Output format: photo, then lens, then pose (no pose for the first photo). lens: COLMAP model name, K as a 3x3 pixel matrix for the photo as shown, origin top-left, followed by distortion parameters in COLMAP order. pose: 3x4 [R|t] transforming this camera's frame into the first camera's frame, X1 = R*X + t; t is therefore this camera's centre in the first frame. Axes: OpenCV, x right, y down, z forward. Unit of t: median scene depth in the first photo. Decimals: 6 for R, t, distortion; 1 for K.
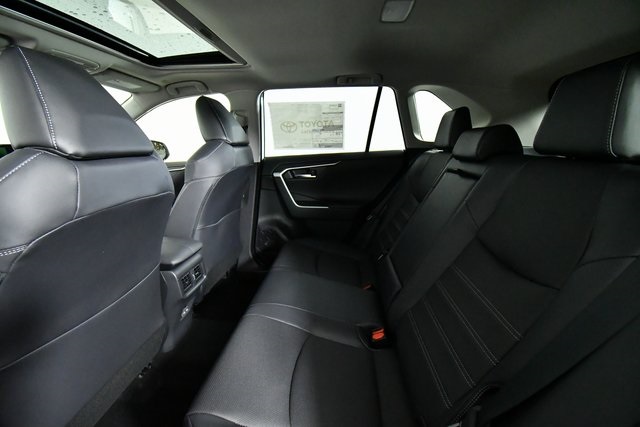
lens RADIAL K [[280.8, 0, 317.0], [0, 280.8, 214.3], [0, 0, 1]] dist [0.000787, -0.014374]
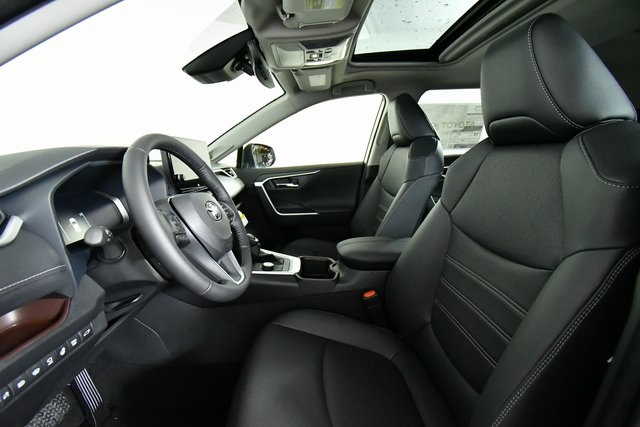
lens RADIAL K [[280.8, 0, 321.6], [0, 280.8, 213.5], [0, 0, 1]] dist [0.000787, -0.014374]
pose [[0.992134, -0.043945, 0.117210, -0.611827], [0.047763, 0.998409, -0.029959, 0.005319], [-0.115707, 0.035321, 0.992655, 0.060486]]
